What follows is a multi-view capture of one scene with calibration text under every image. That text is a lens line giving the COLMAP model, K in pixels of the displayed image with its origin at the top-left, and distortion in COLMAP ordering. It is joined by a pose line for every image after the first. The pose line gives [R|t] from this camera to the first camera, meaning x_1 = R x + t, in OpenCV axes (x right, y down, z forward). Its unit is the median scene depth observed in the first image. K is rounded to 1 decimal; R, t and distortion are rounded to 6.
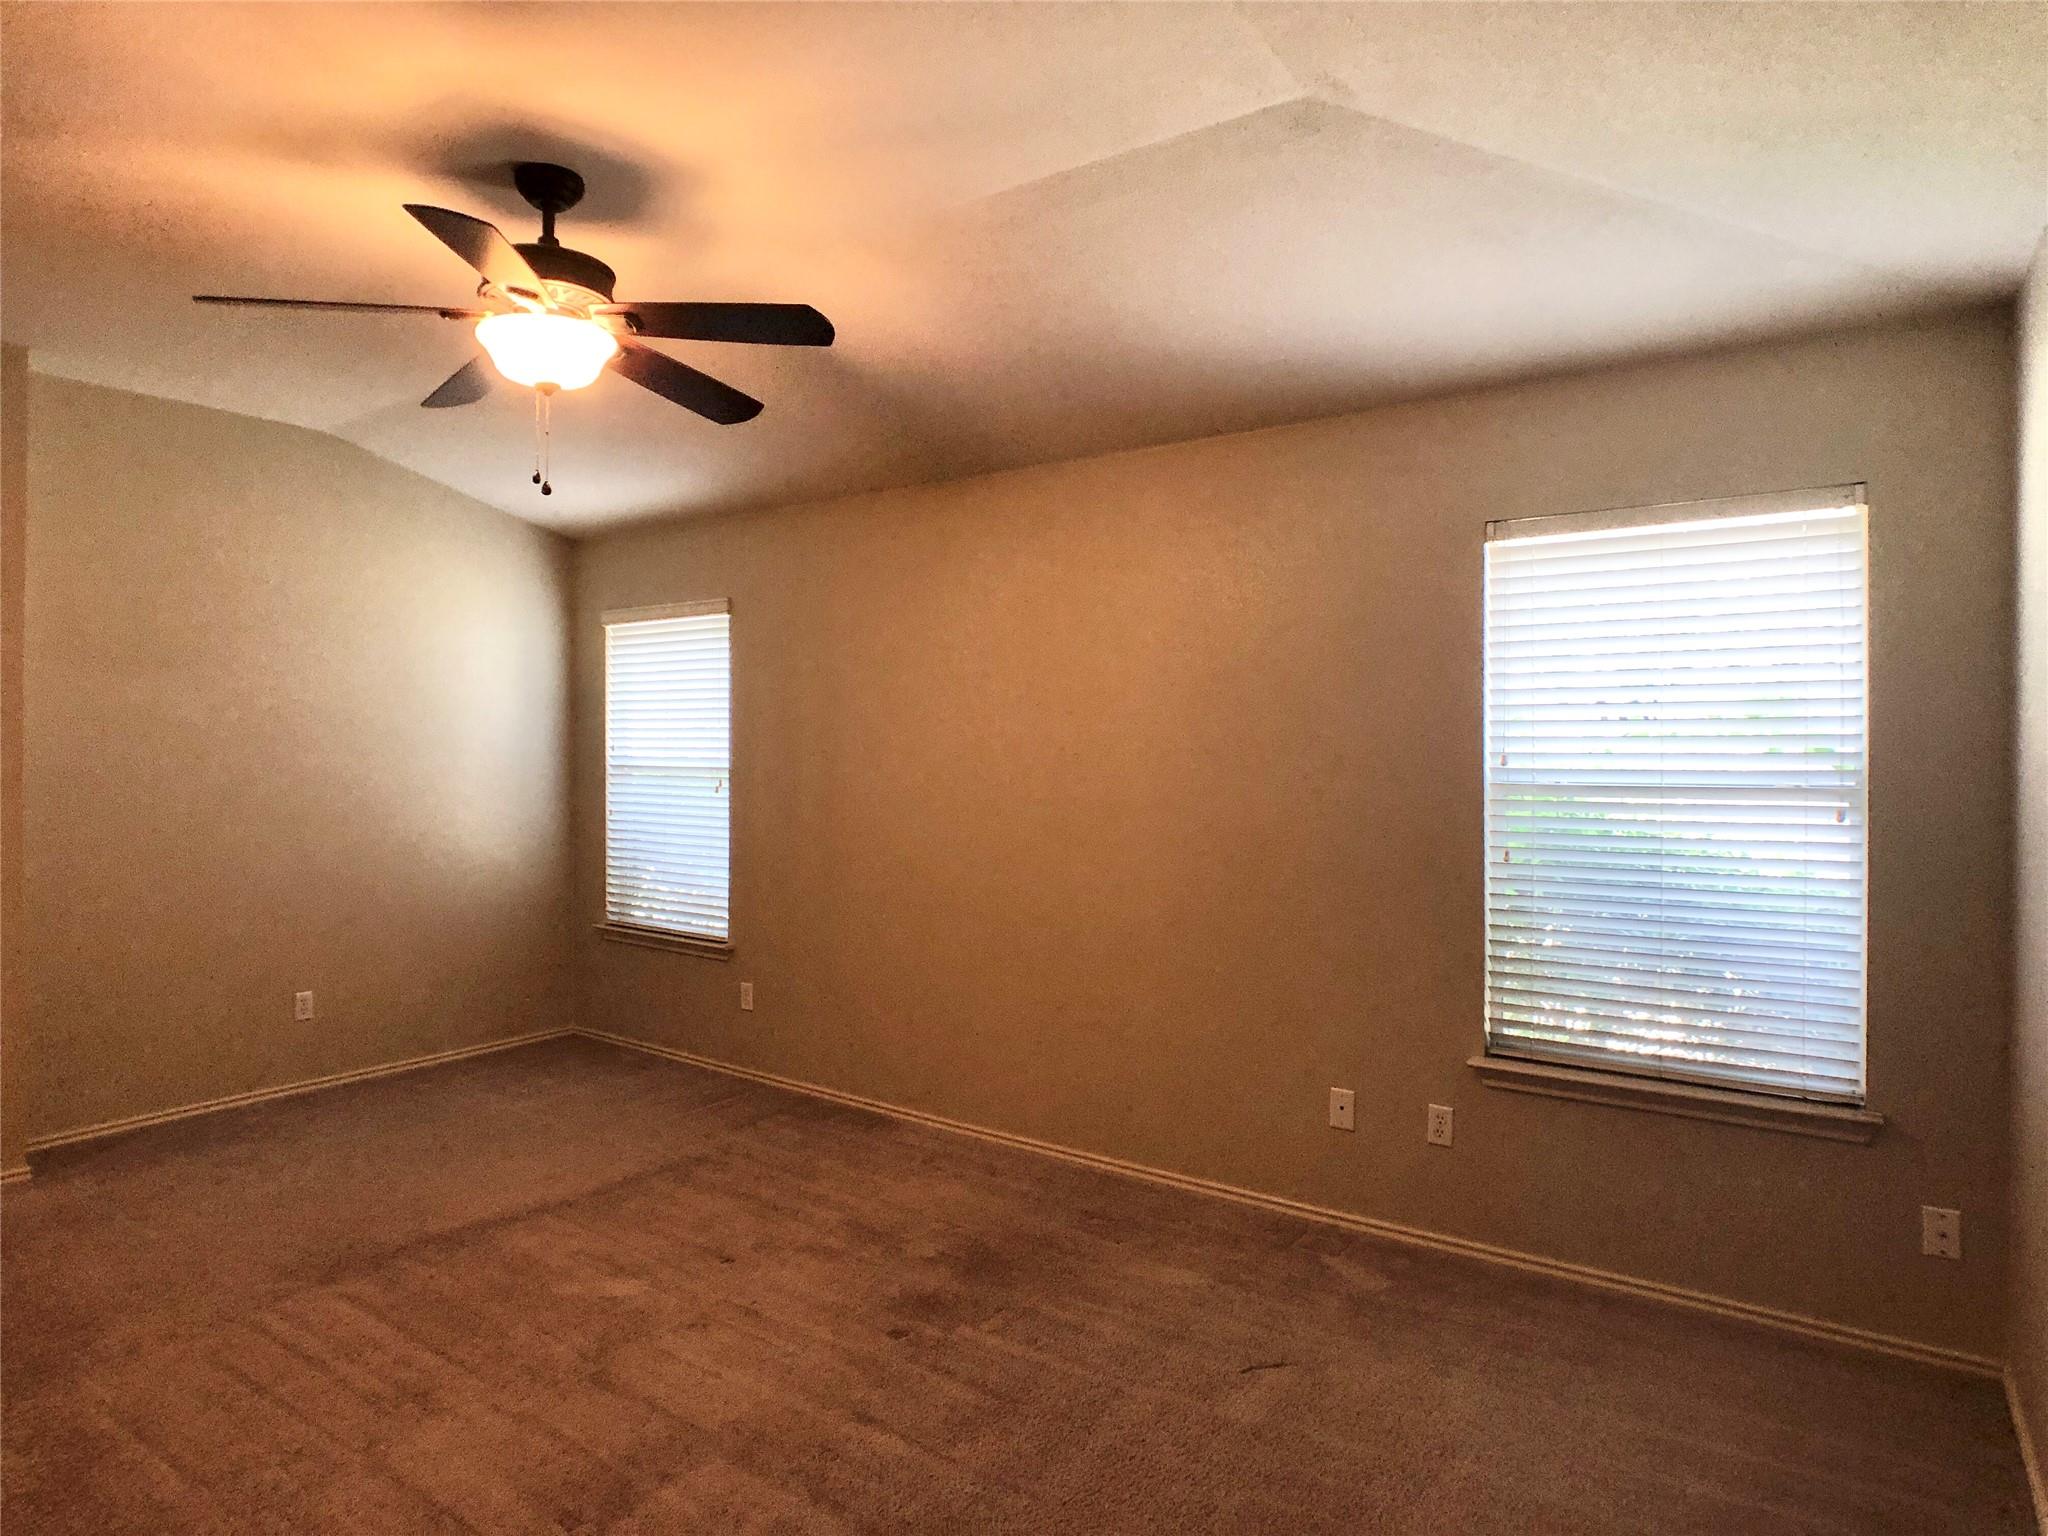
lens RADIAL K [[1164.6, 0, 1030.9], [0, 1164.6, 760.3], [0, 0, 1]] dist [-0.030317, -0.001092]
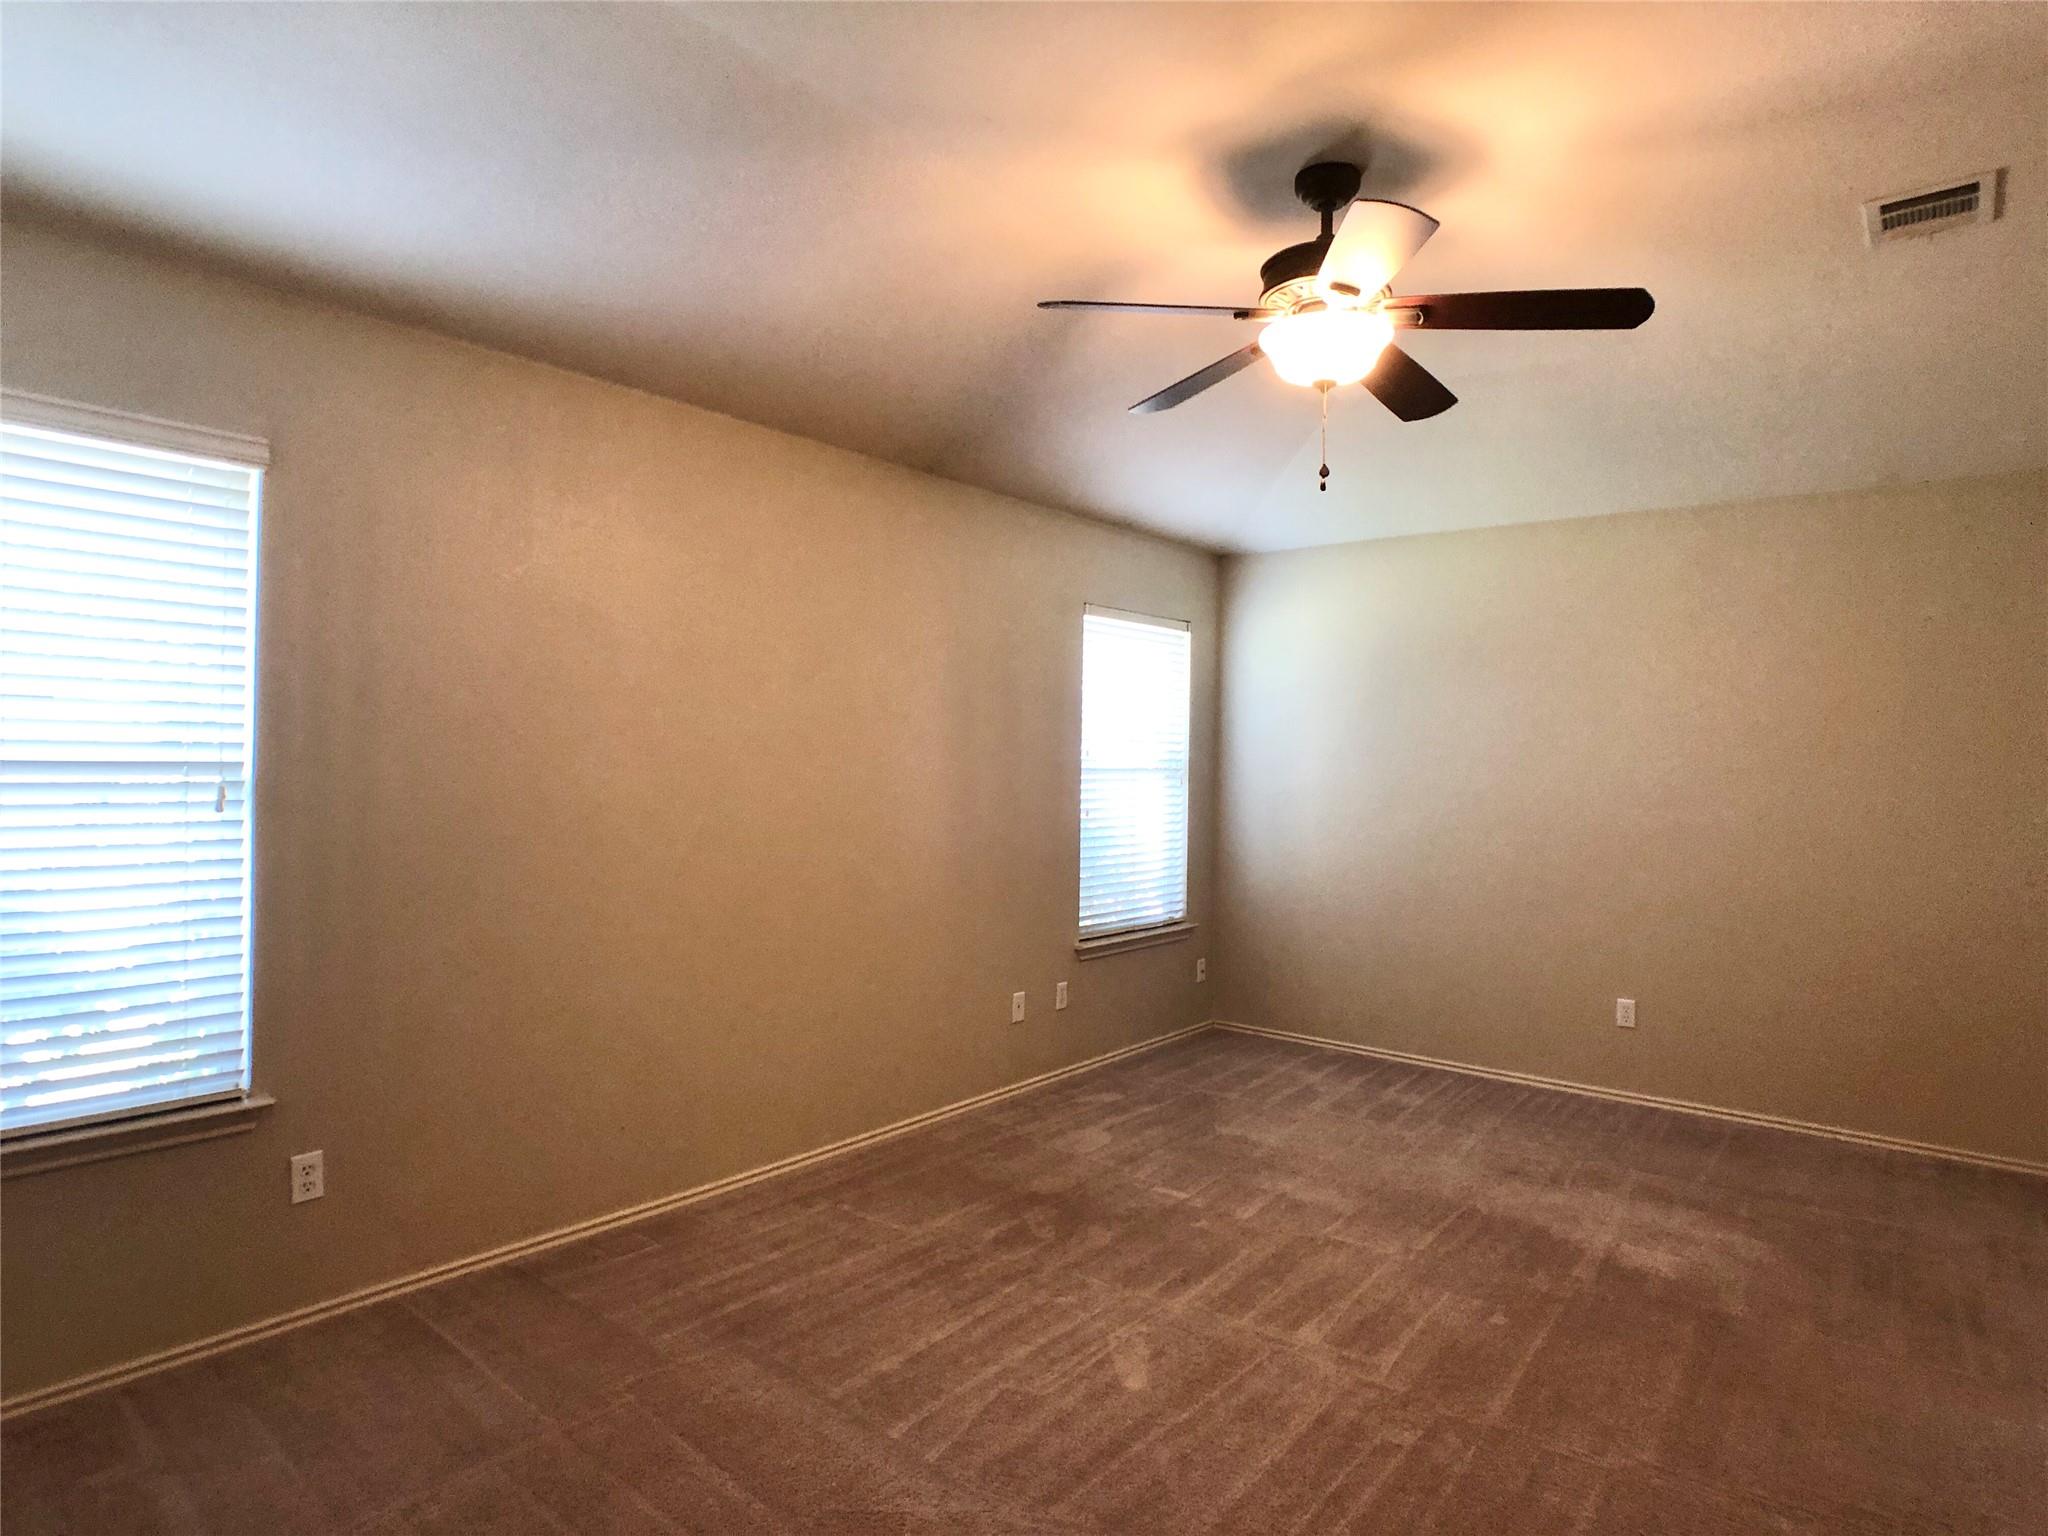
lens RADIAL K [[1164.6, 0, 1030.9], [0, 1164.6, 760.3], [0, 0, 1]] dist [-0.030317, -0.001092]
pose [[0.063769, -0.012040, 0.997892, -1.180042], [-0.016711, 0.999774, 0.013130, -0.011355], [-0.997825, -0.017513, 0.063553, 0.967011]]
